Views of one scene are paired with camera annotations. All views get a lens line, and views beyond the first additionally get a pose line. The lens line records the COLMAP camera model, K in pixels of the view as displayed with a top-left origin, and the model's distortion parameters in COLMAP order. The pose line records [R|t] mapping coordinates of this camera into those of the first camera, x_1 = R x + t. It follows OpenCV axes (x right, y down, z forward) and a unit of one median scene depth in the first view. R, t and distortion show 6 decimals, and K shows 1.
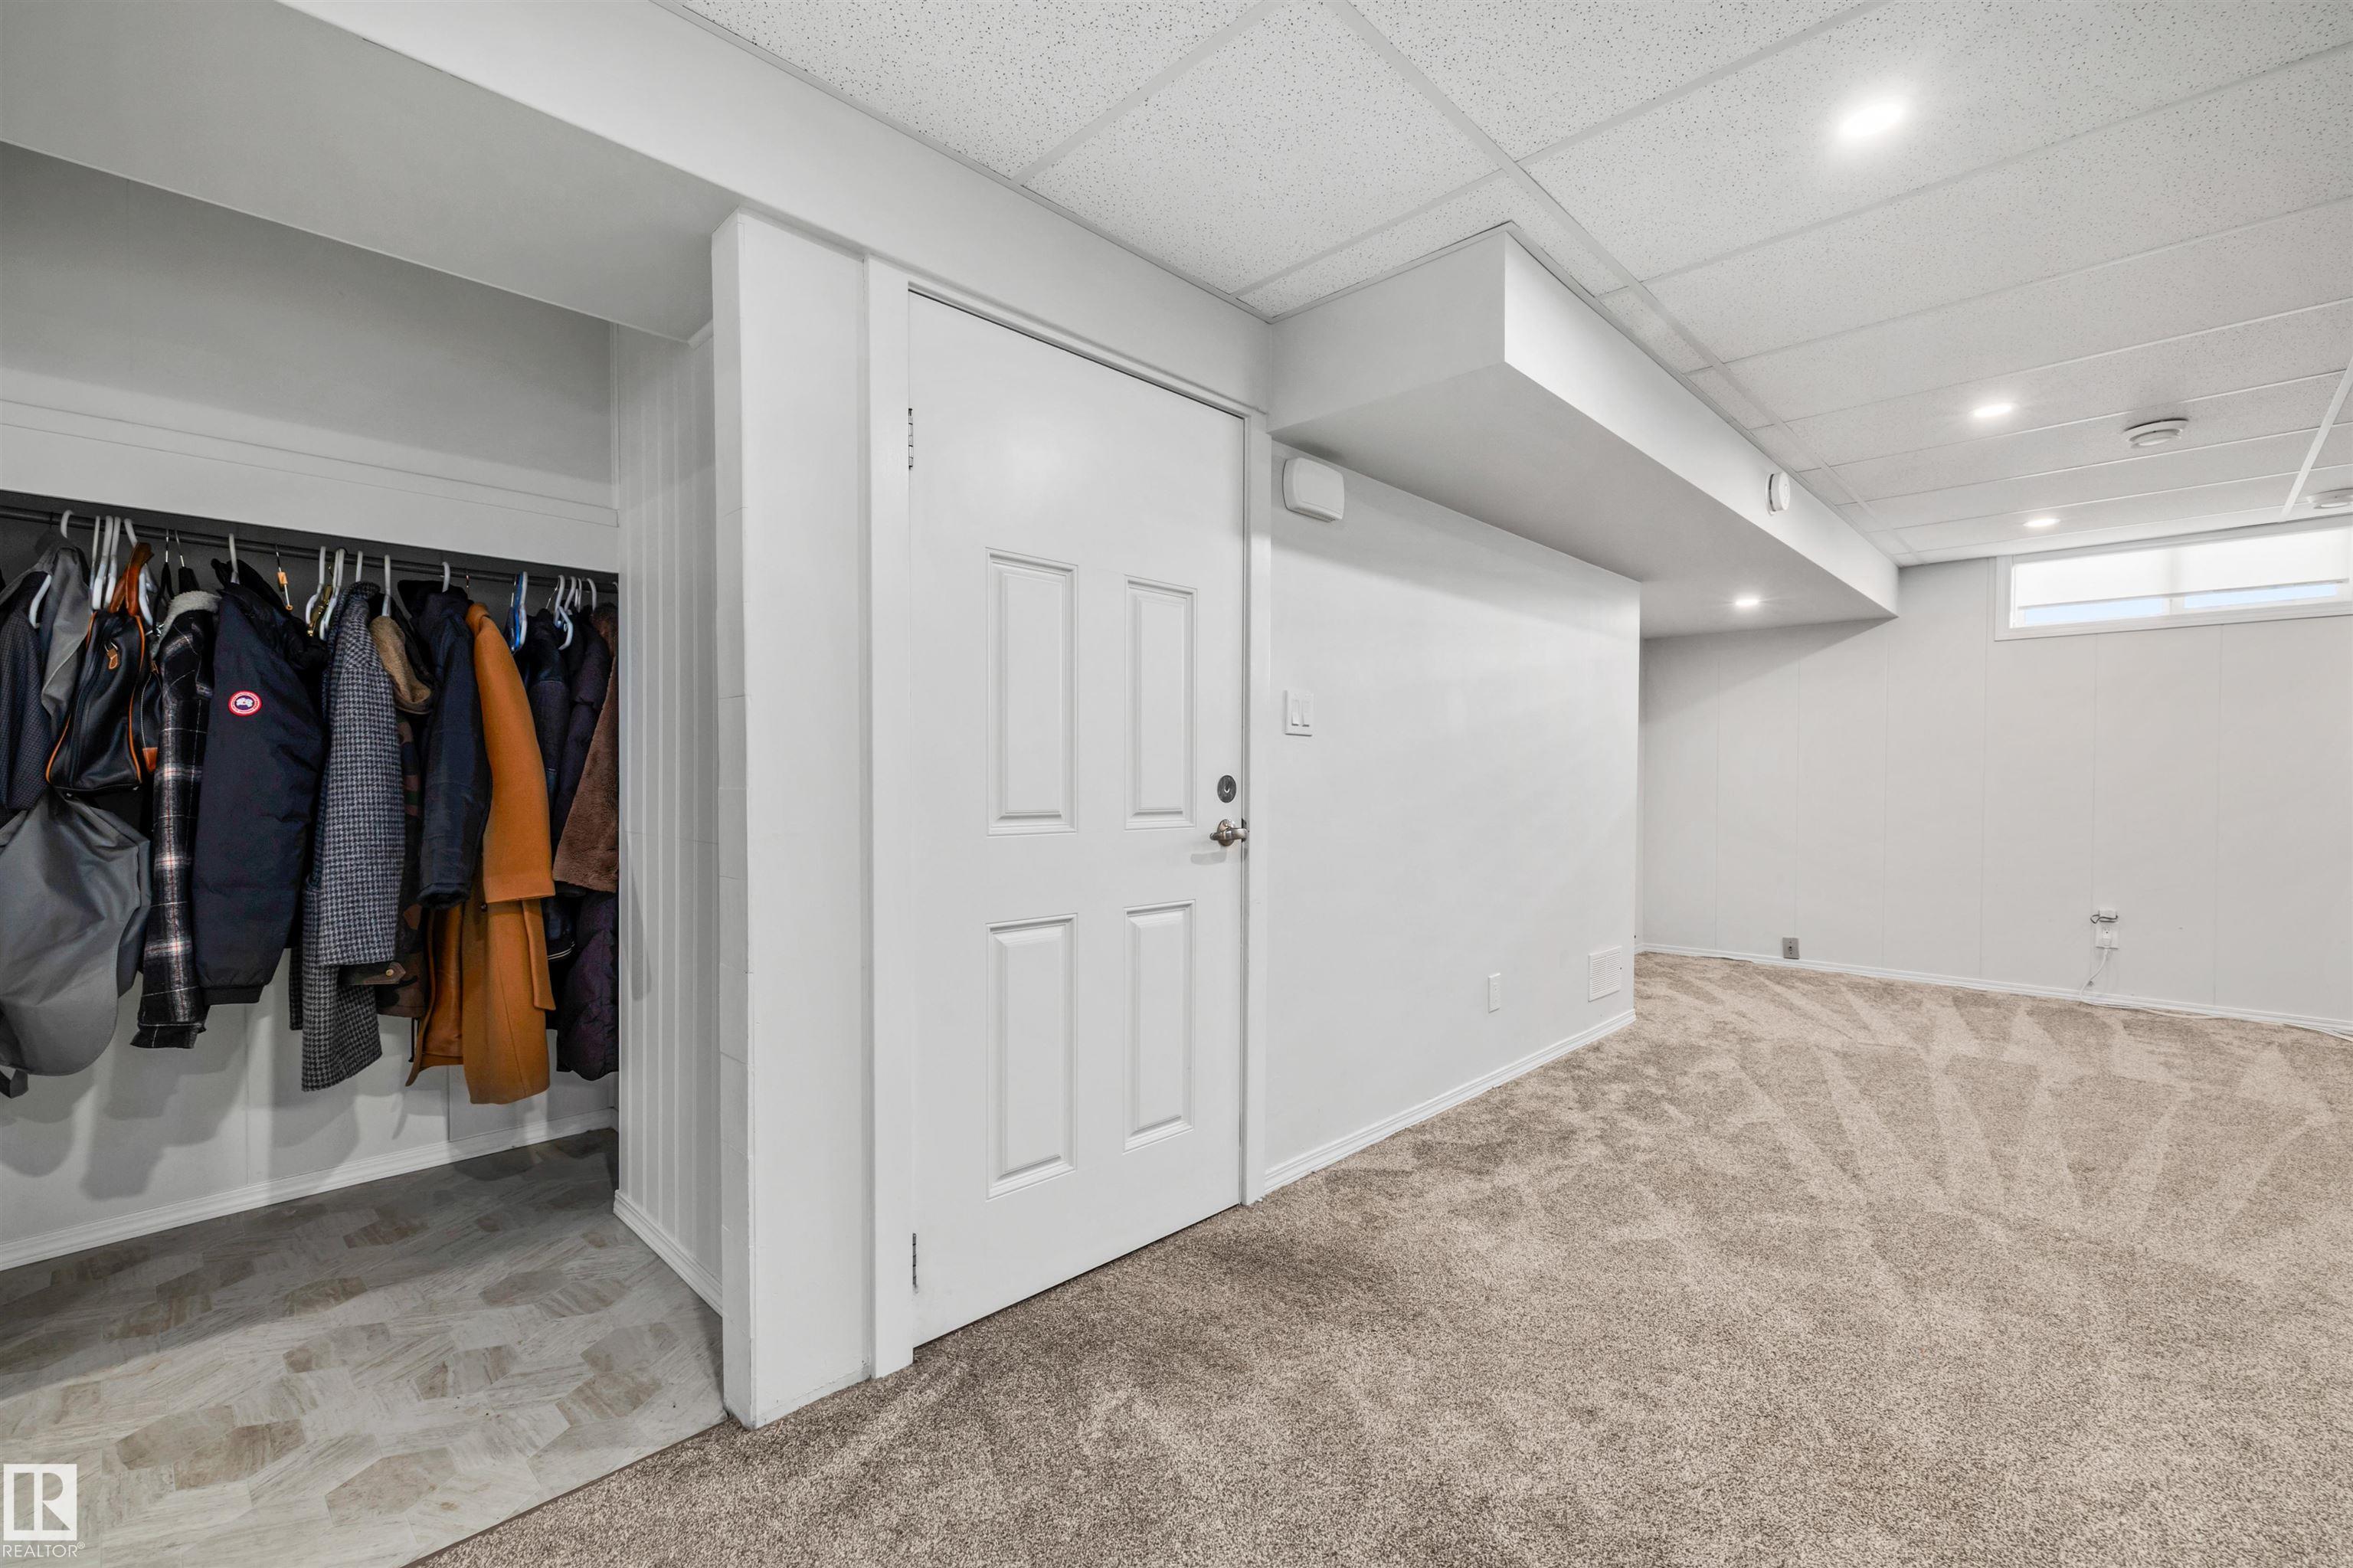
lens RADIAL K [[990.6, 0, 1176.5], [0, 990.6, 784.0], [0, 0, 1]] dist [0.000004, -0.000063]
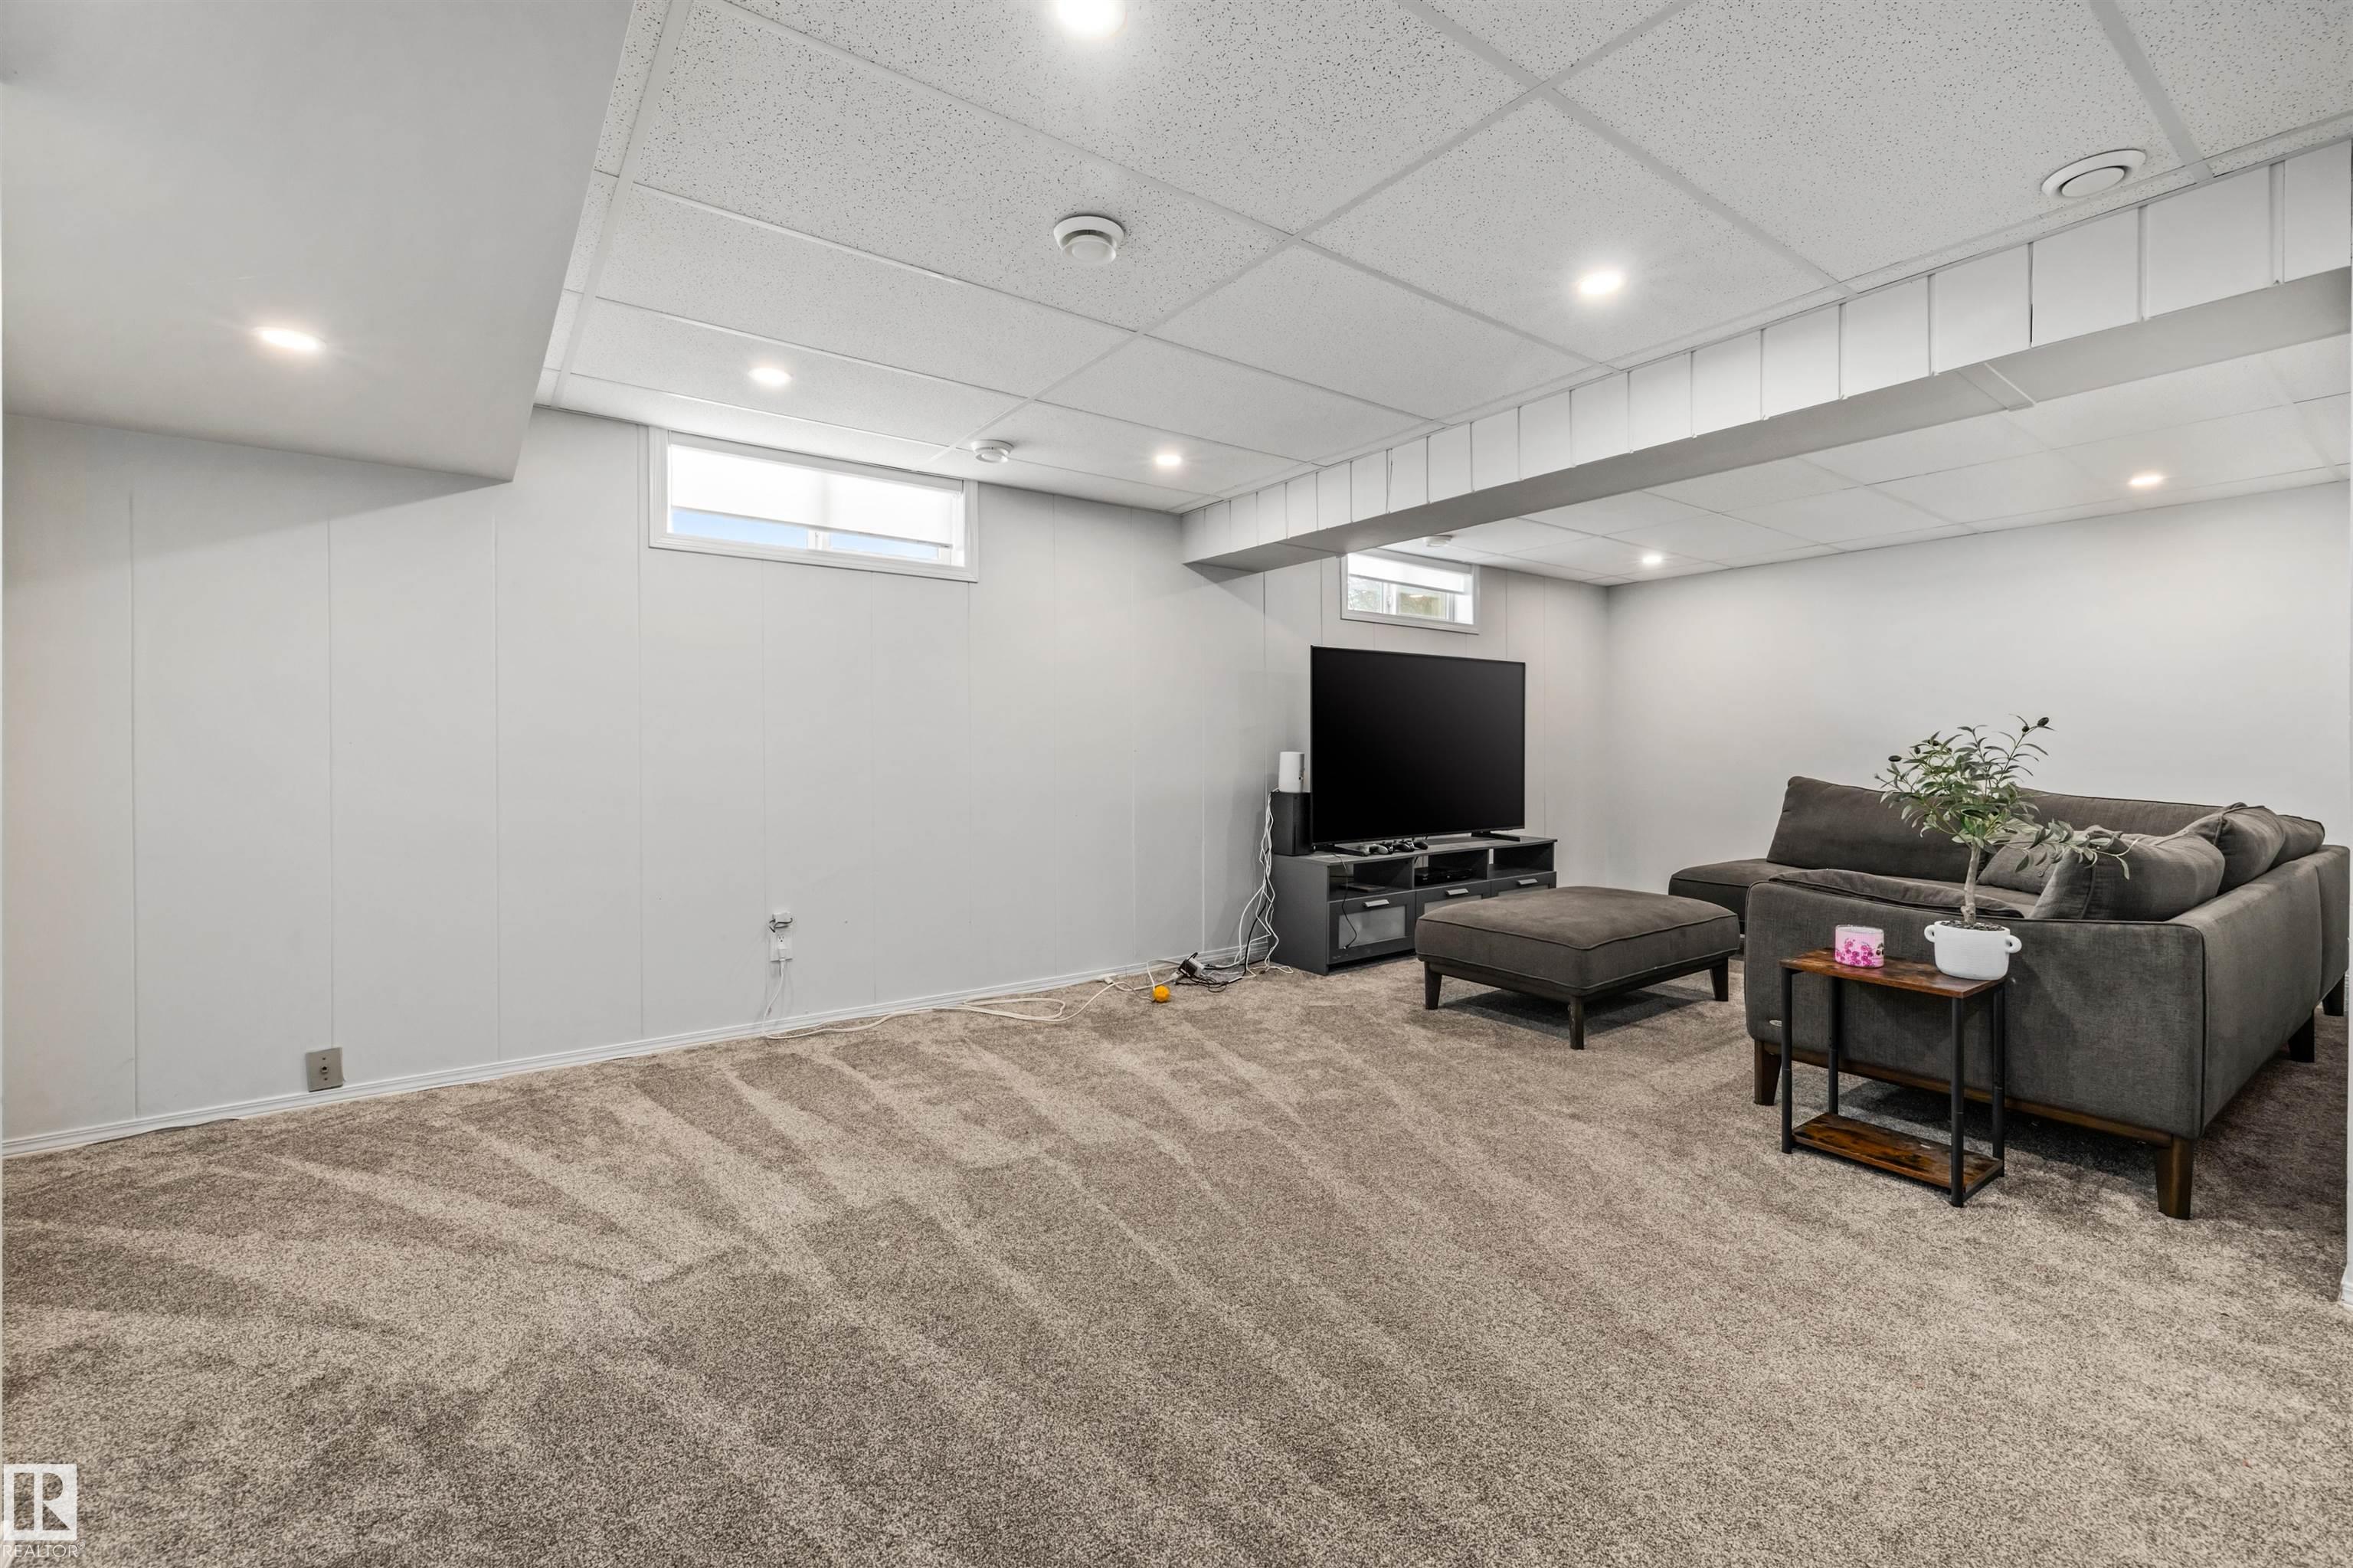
lens RADIAL K [[986.7, 0, 1165.7], [0, 986.7, 762.5], [0, 0, 1]] dist [-0.000613, 0.000004]
pose [[0.167248, -0.013286, 0.985825, 0.214336], [0.006643, 0.999902, 0.012348, -0.000306], [-0.985893, 0.004483, 0.167319, 0.557242]]
